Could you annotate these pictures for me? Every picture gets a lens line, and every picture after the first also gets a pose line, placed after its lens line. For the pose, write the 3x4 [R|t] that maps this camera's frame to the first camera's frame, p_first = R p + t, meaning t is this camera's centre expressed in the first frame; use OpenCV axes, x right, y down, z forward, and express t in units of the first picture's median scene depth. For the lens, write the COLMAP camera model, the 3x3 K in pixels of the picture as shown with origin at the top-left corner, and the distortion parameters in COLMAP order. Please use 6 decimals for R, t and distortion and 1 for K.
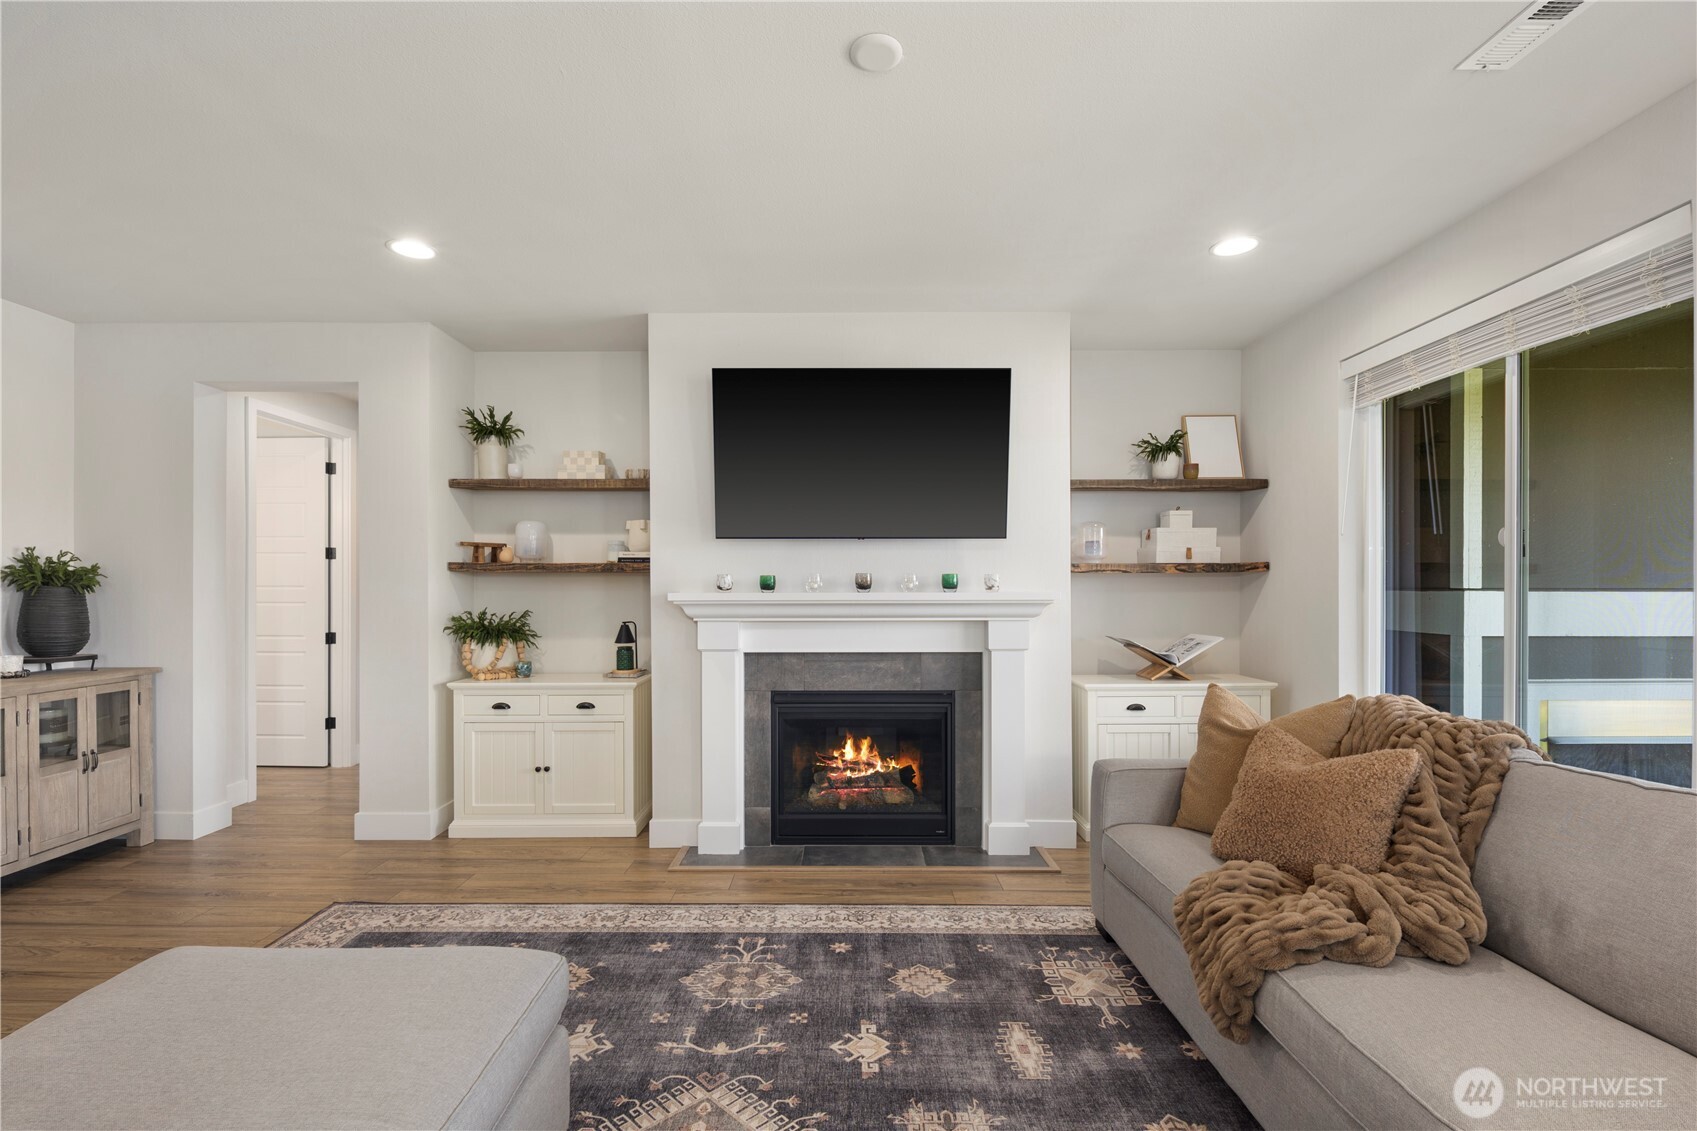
lens RADIAL K [[757.0, 0, 840.1], [0, 757.0, 601.1], [0, 0, 1]] dist [0.000620, -0.000661]
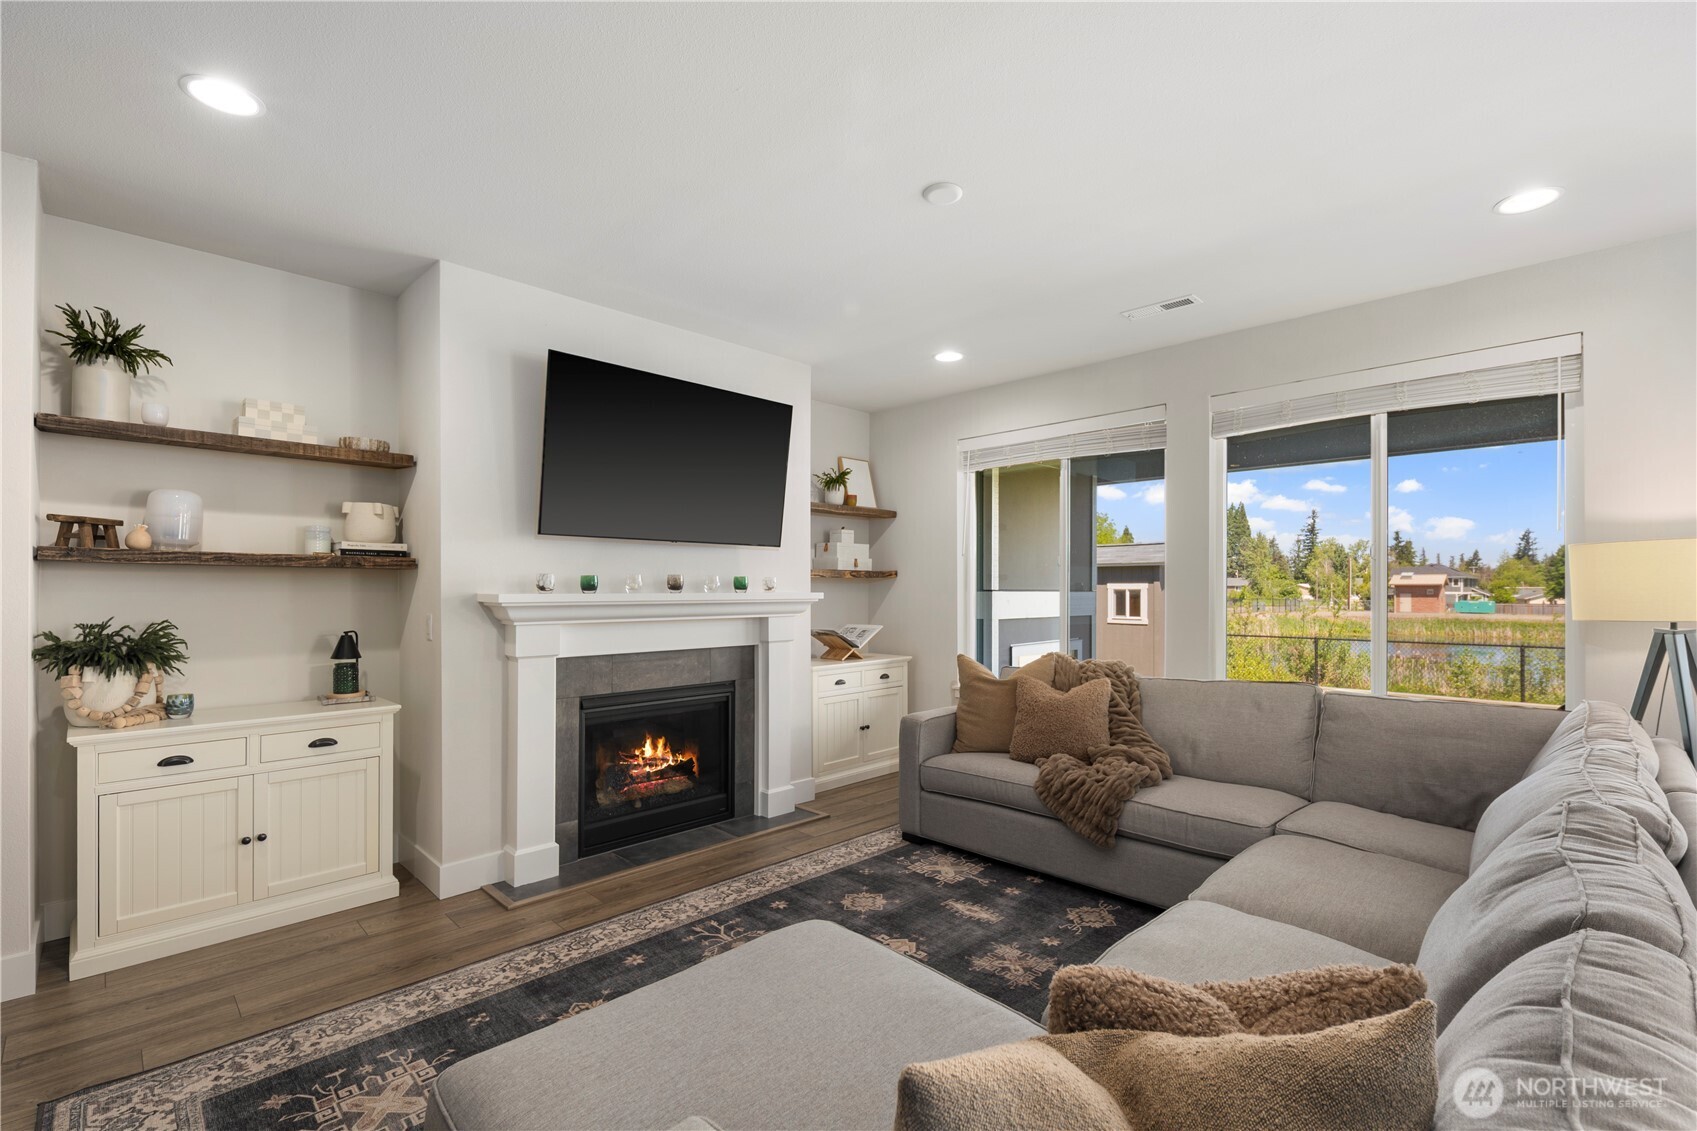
lens RADIAL K [[760.7, 0, 851.4], [0, 760.7, 598.7], [0, 0, 1]] dist [0.001822, -0.000410]
pose [[0.696437, -0.006954, 0.717585, -0.538431], [0.009925, 0.999951, 0.000057, -0.001208], [-0.717550, 0.007082, 0.696471, 0.088364]]
